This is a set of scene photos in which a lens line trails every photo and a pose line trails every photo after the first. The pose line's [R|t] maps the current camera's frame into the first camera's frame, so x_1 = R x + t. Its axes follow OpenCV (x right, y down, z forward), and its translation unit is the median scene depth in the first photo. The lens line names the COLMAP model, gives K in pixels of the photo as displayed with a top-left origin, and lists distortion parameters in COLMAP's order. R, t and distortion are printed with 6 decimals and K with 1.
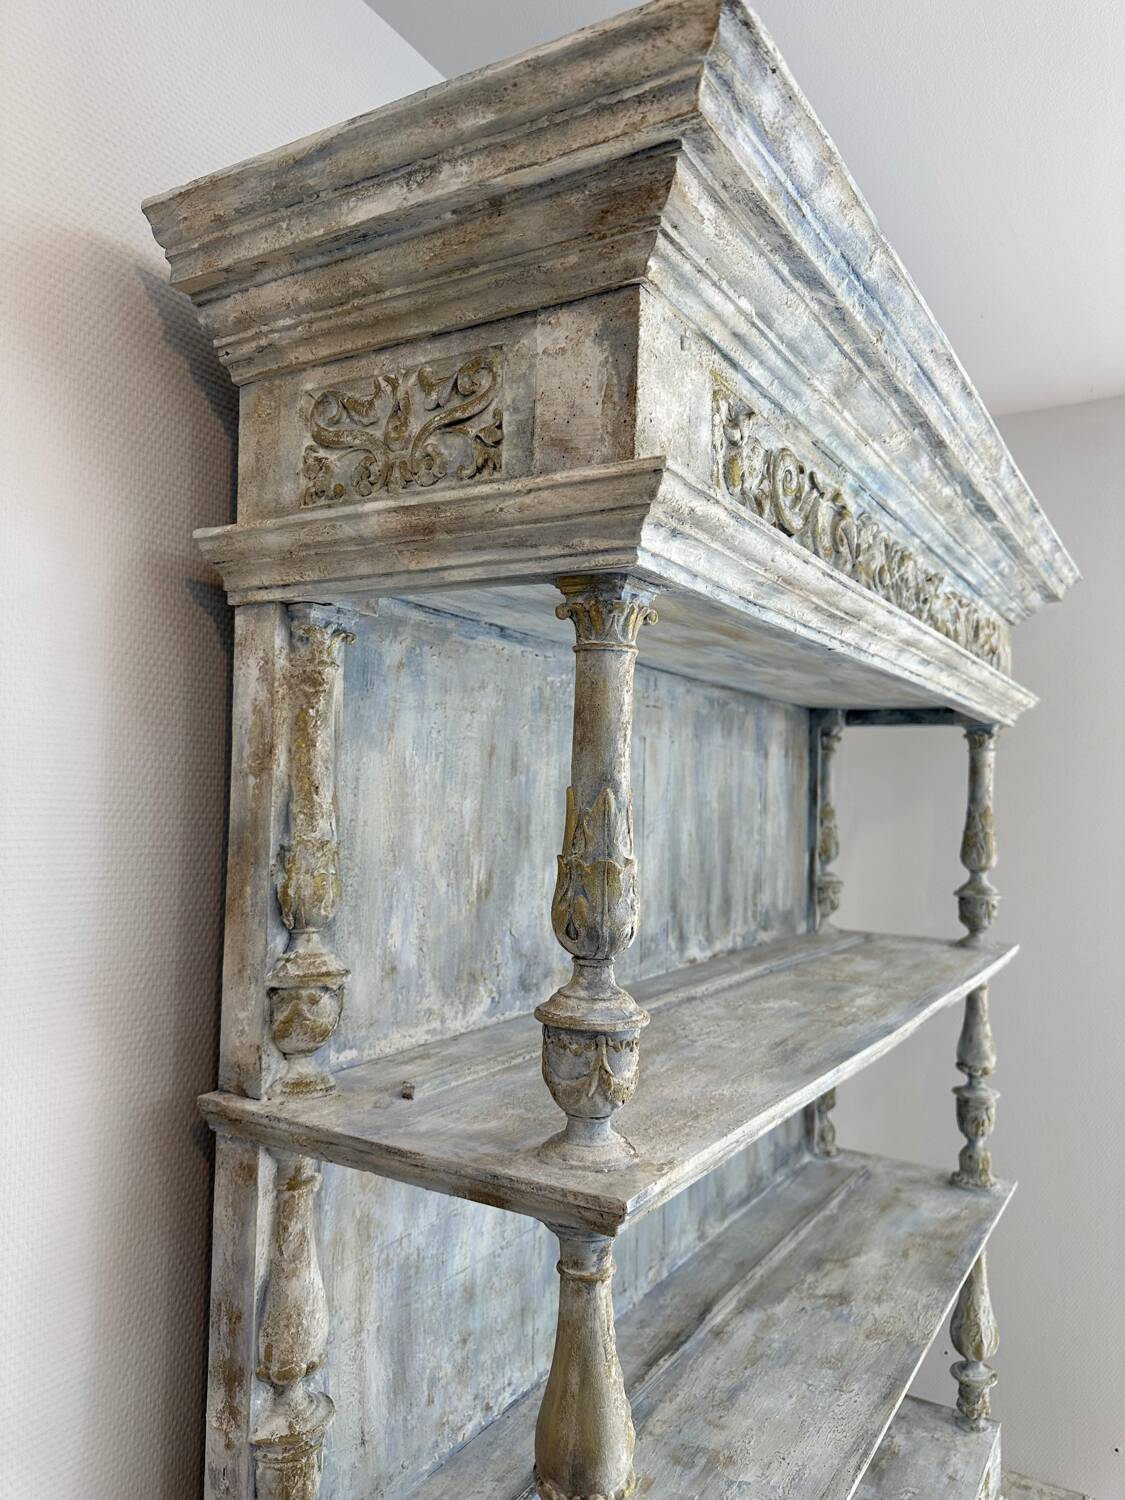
lens RADIAL K [[1052.1, 0, 552.6], [0, 1052.1, 750.1], [0, 0, 1]] dist [0.105266, -0.193941]
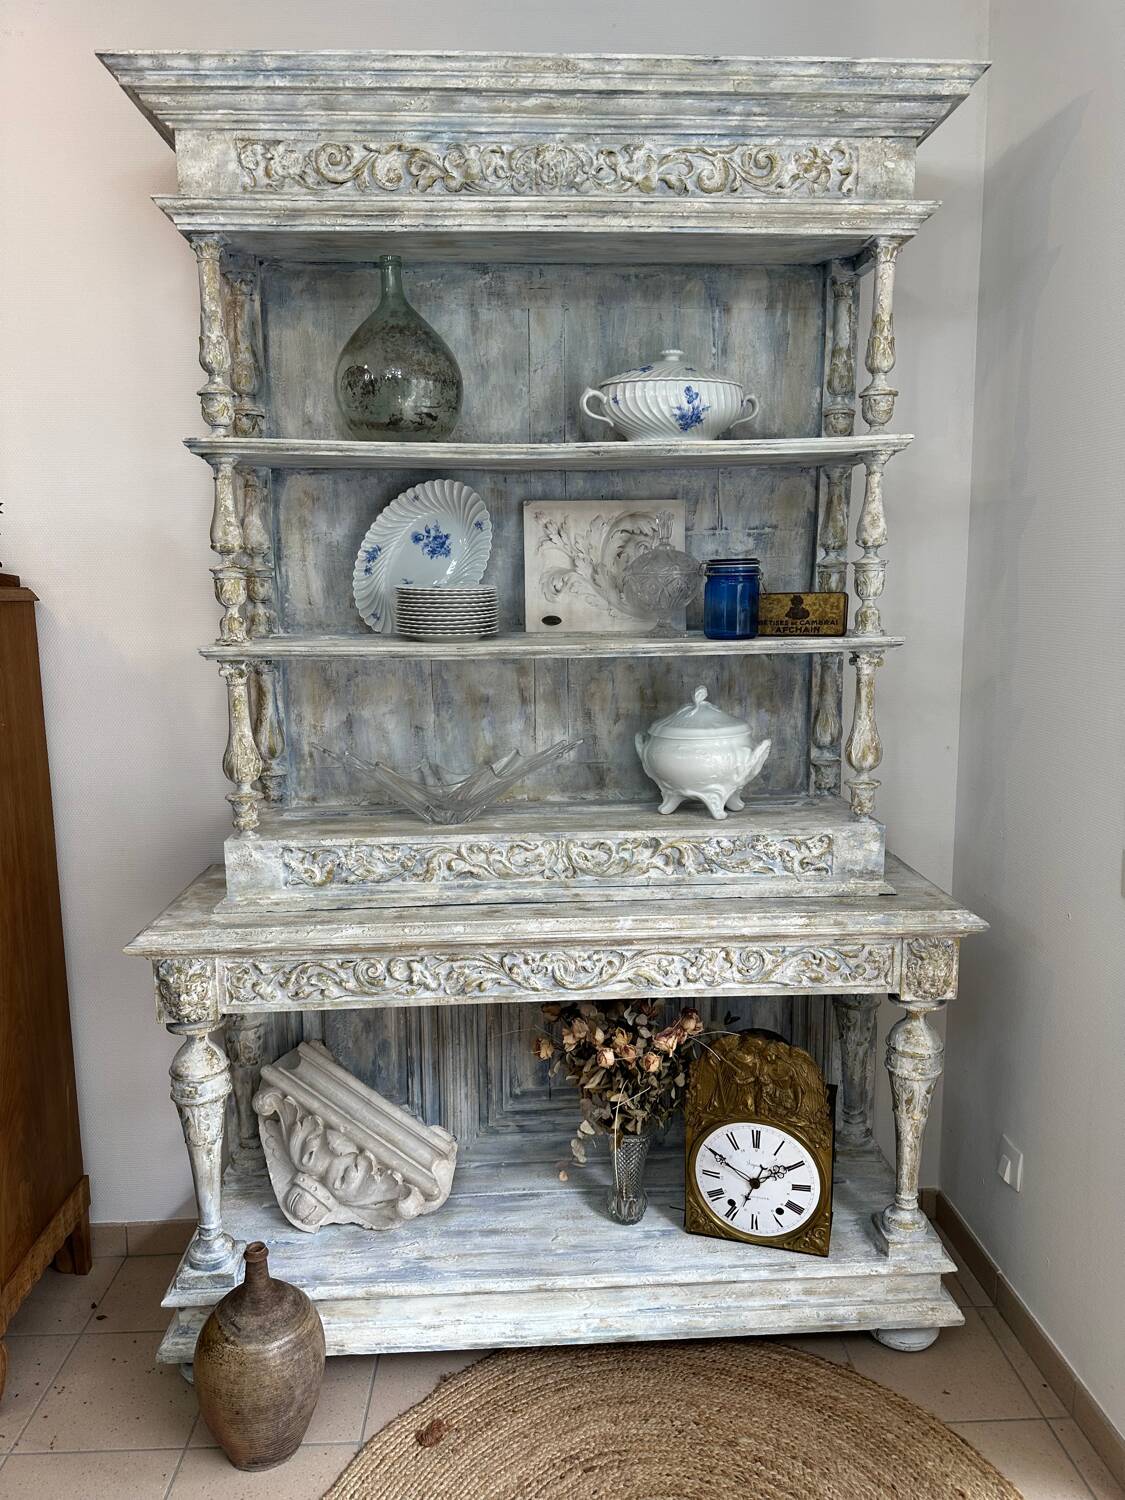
lens RADIAL K [[1057.2, 0, 560.0], [0, 1057.2, 749.4], [0, 0, 1]] dist [0.129382, -0.205087]
pose [[0.571280, 0.106844, -0.813771, 1.961008], [0.061041, 0.983214, 0.171943, 0.478335], [0.818482, -0.147901, 0.555168, -0.025990]]
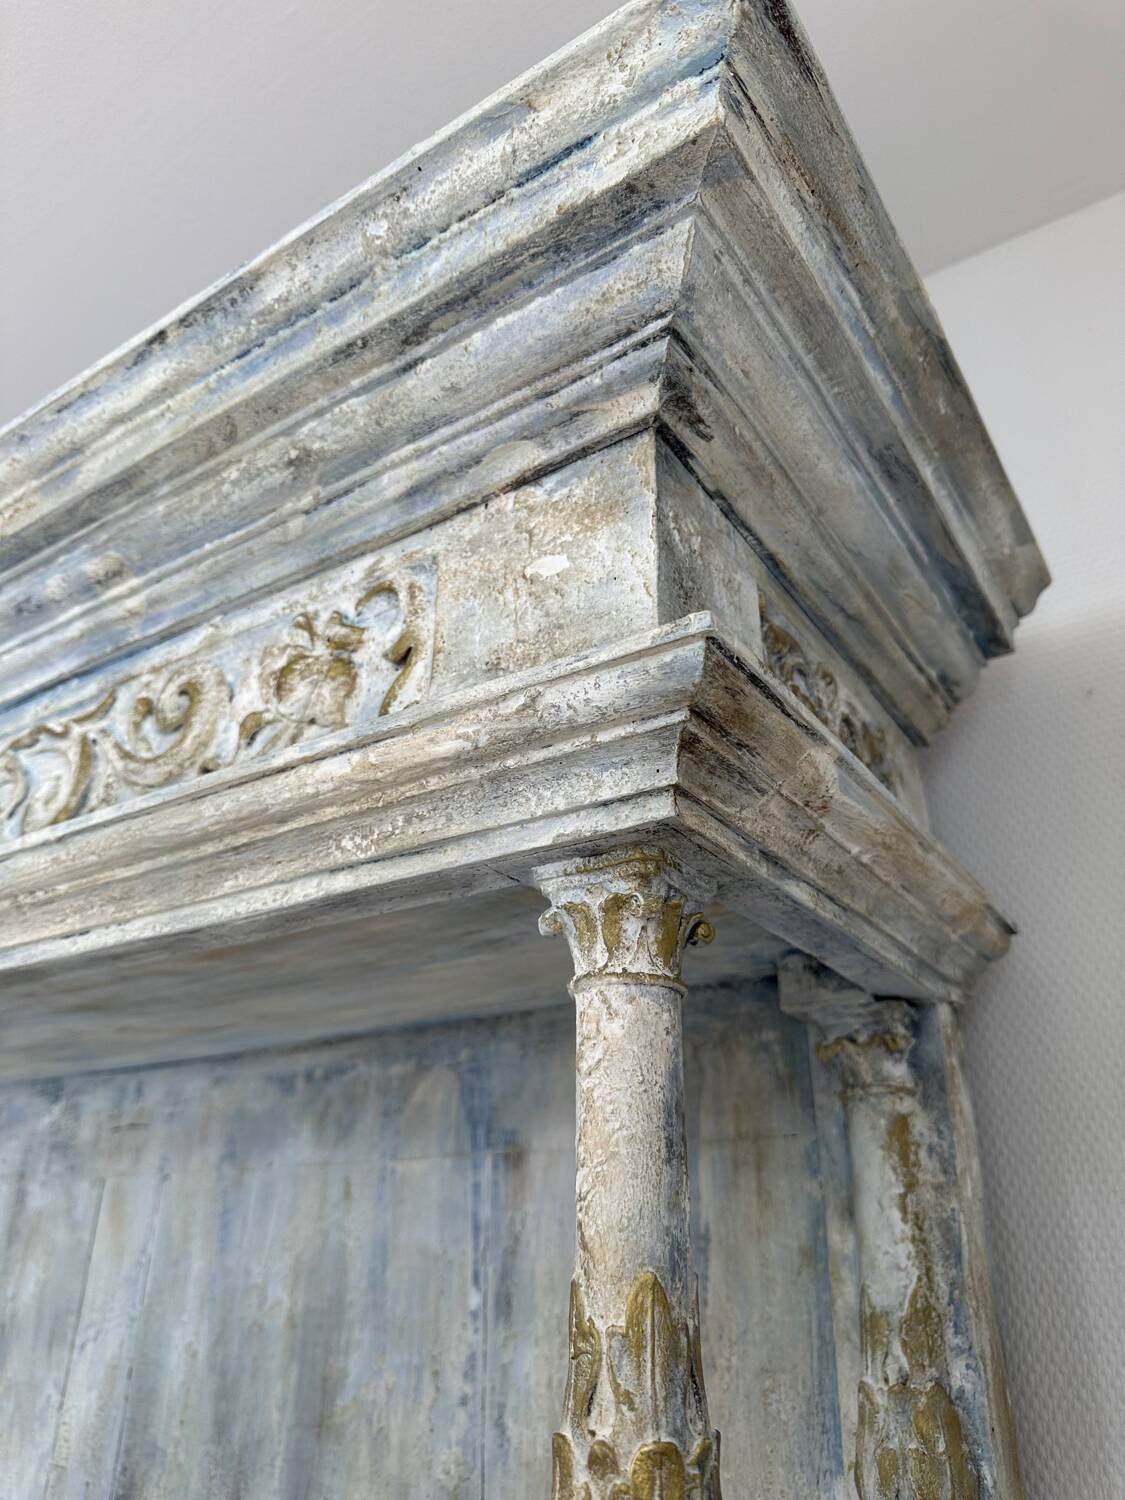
lens RADIAL K [[1096.0, 0, 558.2], [0, 1096.0, 756.4], [0, 0, 1]] dist [0.007295, -0.038098]
pose [[-0.030749, -0.460727, -0.887009, 1.004740], [0.032482, 0.886499, -0.461588, 0.097545], [0.998999, -0.043005, -0.012293, 1.607618]]
